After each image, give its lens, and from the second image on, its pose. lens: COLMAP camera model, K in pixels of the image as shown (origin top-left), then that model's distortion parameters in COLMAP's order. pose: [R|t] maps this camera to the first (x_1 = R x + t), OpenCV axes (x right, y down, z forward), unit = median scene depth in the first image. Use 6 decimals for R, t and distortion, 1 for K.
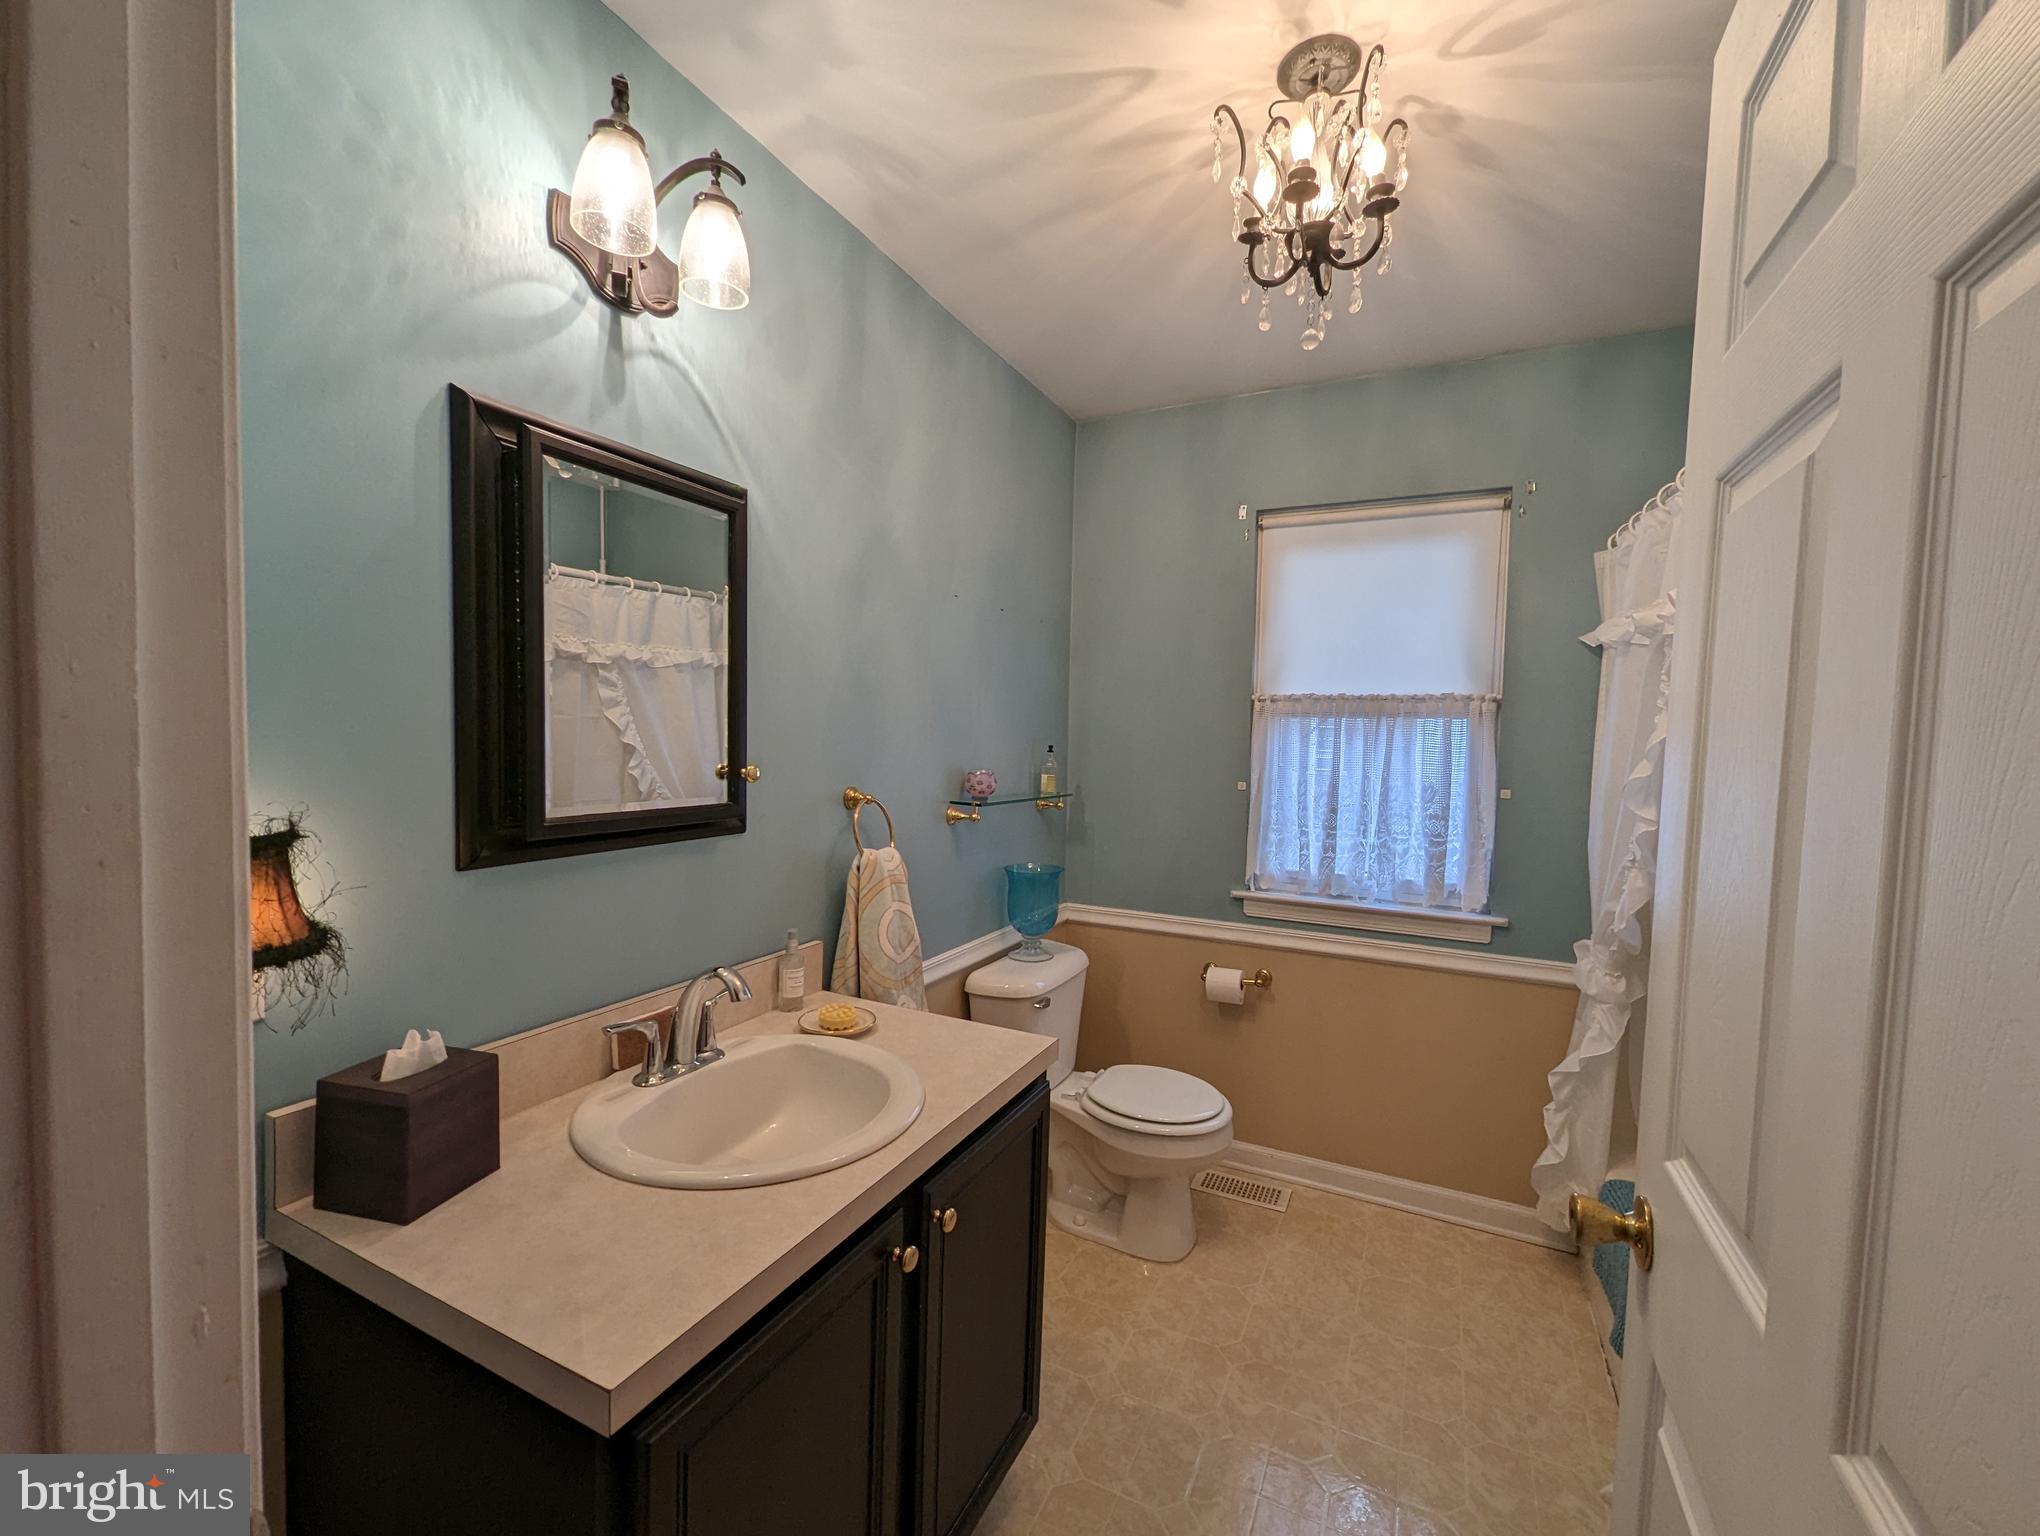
lens RADIAL K [[845.4, 0, 1021.7], [0, 845.4, 779.5], [0, 0, 1]] dist [-0.001989, -0.000965]
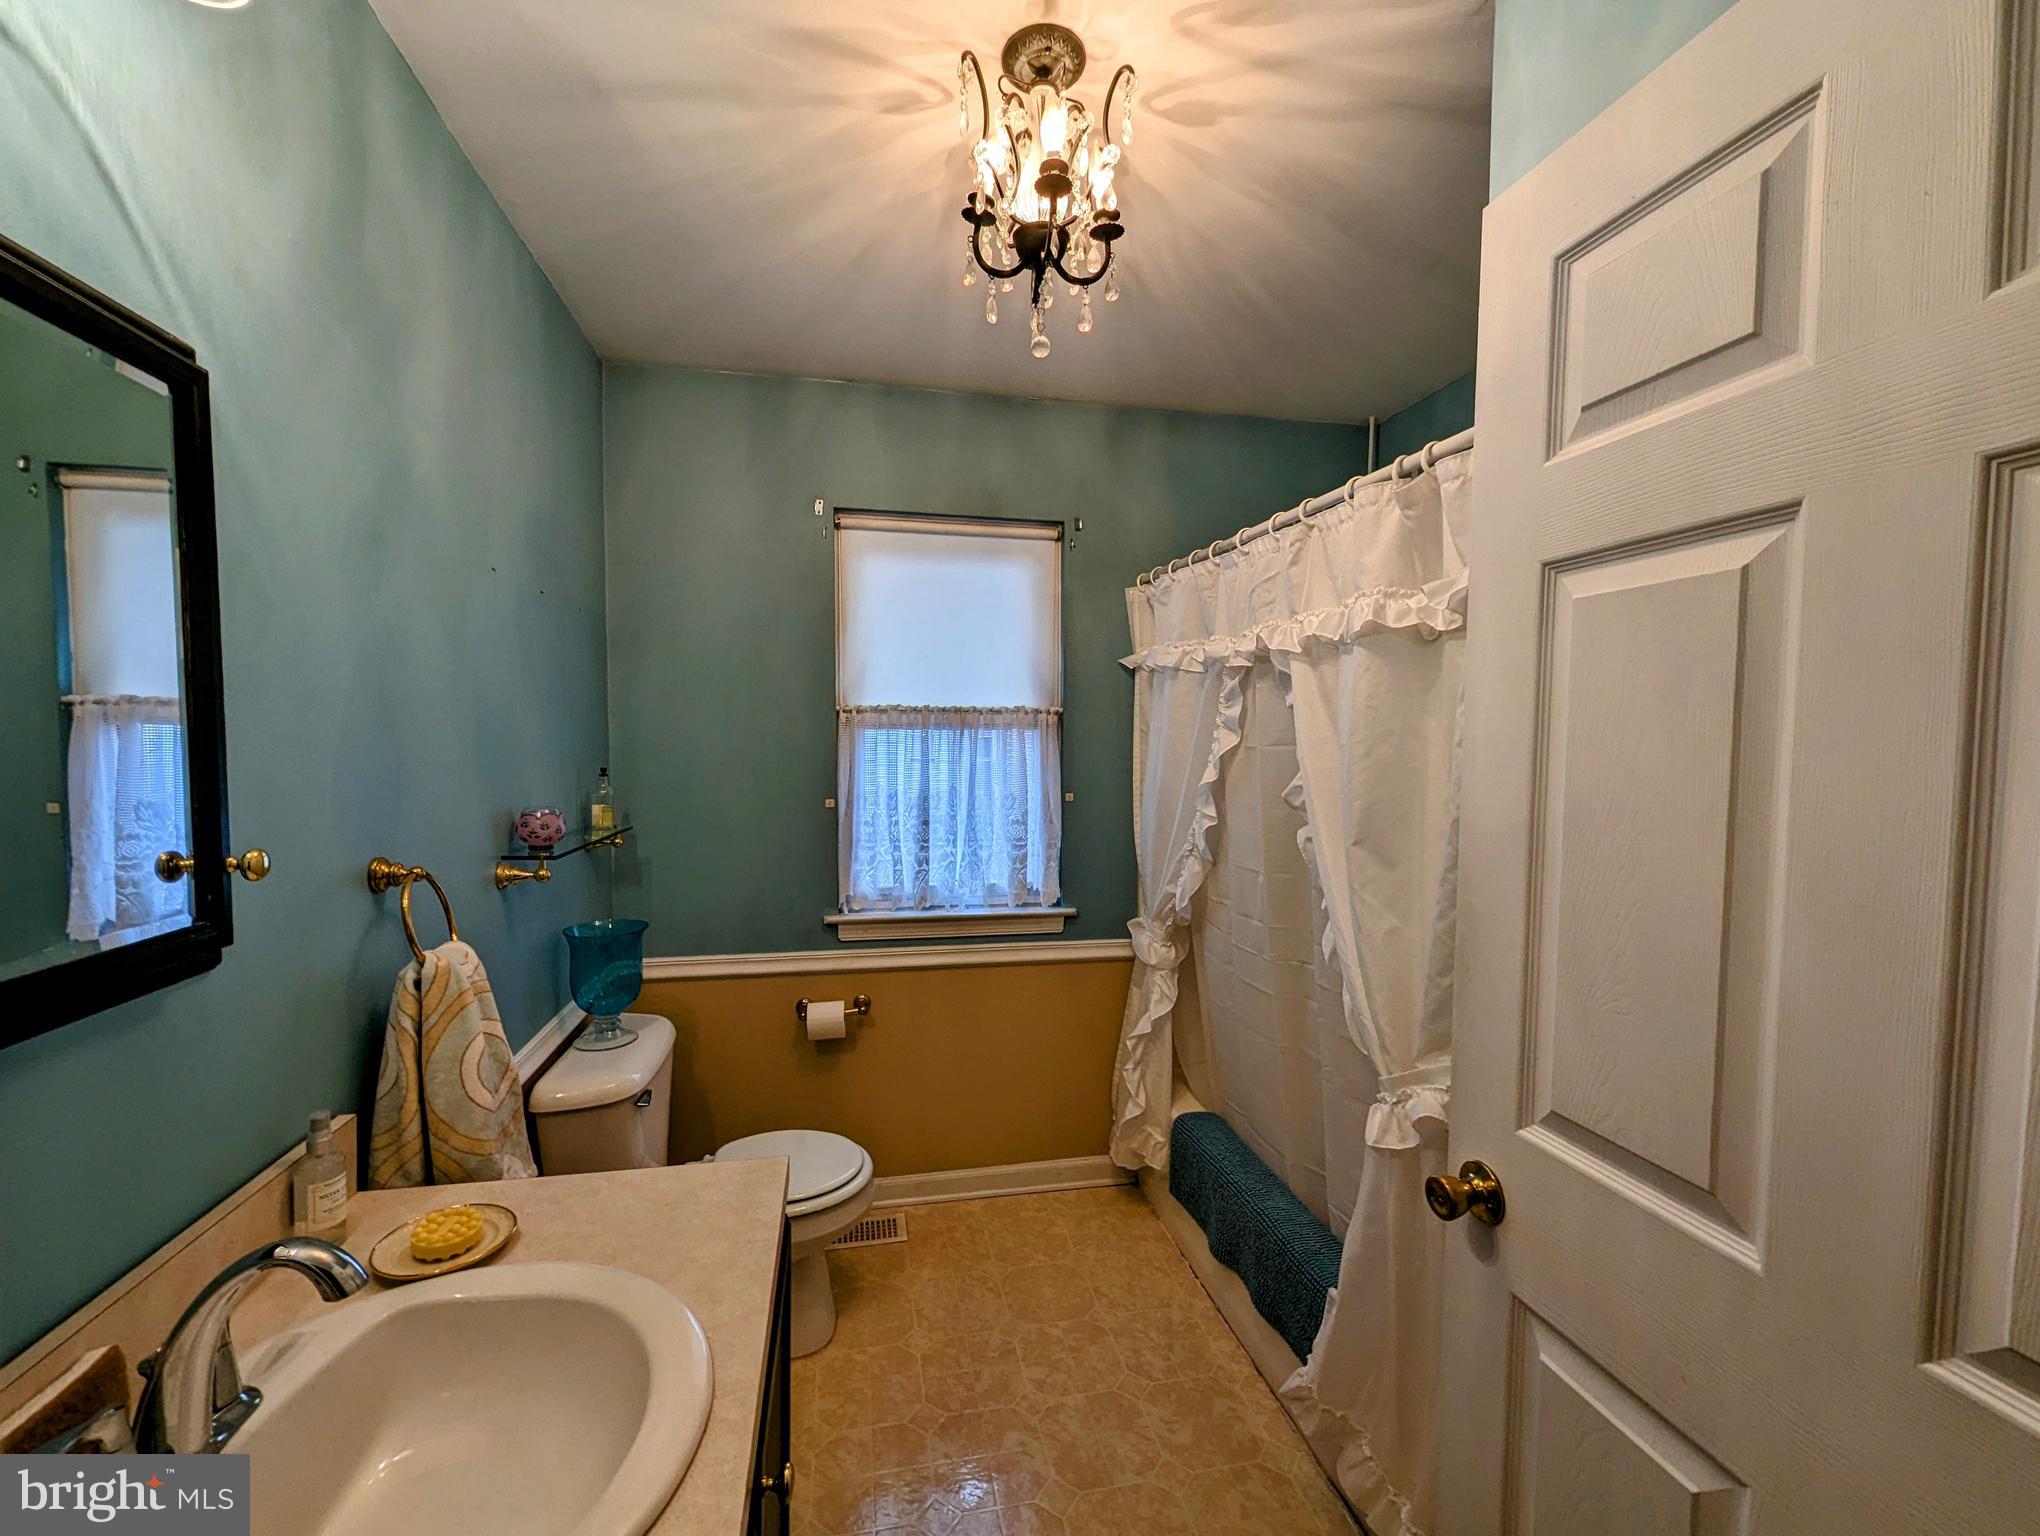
lens RADIAL K [[845.4, 0, 1021.7], [0, 845.4, 779.5], [0, 0, 1]] dist [-0.001989, -0.000965]
pose [[0.788504, -0.047972, 0.613155, -0.161913], [0.043809, 0.998802, 0.021806, -0.033458], [-0.613467, 0.009668, 0.789661, 0.155942]]
